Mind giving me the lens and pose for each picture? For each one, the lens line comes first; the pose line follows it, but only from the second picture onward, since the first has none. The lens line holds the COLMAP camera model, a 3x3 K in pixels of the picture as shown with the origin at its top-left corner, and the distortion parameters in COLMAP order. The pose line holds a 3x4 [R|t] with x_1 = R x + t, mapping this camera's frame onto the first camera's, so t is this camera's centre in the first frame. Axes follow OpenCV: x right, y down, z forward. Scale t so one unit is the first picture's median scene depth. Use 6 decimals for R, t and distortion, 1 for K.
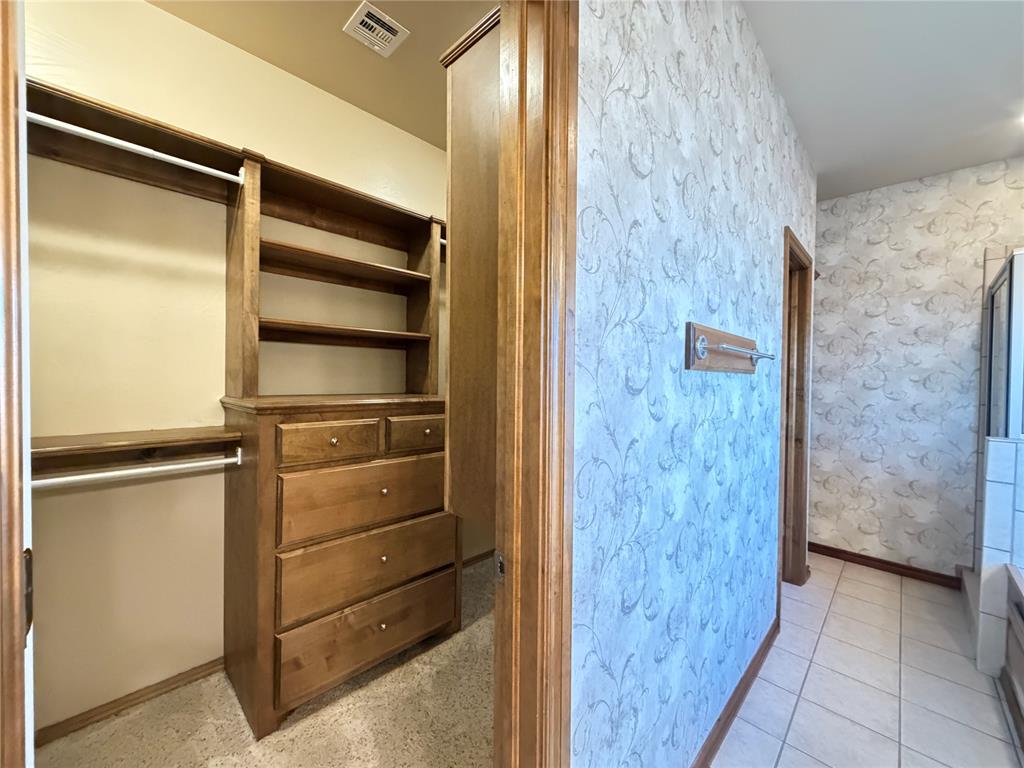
lens RADIAL K [[407.0, 0, 515.2], [0, 407.0, 382.4], [0, 0, 1]] dist [-0.000076, 0.000225]
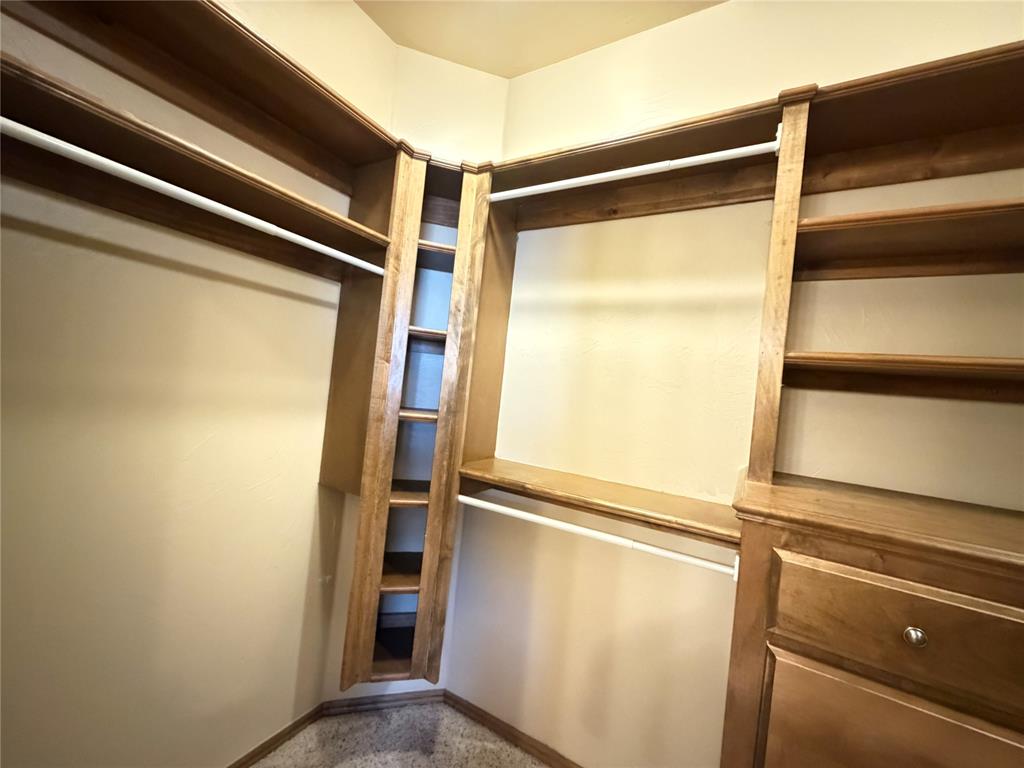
lens RADIAL K [[407.0, 0, 508.4], [0, 407.0, 383.7], [0, 0, 1]] dist [-0.000076, 0.000225]
pose [[0.227672, -0.002966, -0.973733, -0.135114], [-0.110371, 0.993472, -0.028832, -0.048596], [0.967463, 0.114036, 0.225858, 0.474493]]
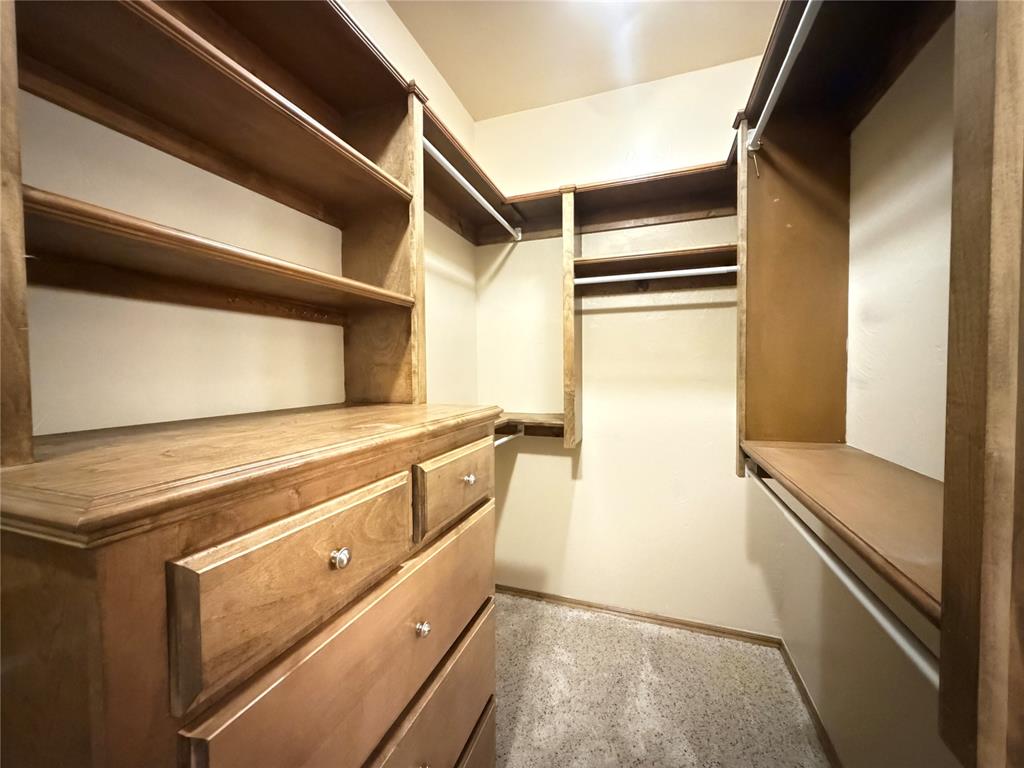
lens RADIAL K [[407.0, 0, 515.1], [0, 407.0, 382.2], [0, 0, 1]] dist [-0.000076, 0.000225]
pose [[0.908532, -0.033713, 0.416454, -0.439964], [0.024144, 0.999310, 0.028225, -0.018361], [-0.417118, -0.015588, 0.908719, 0.593137]]
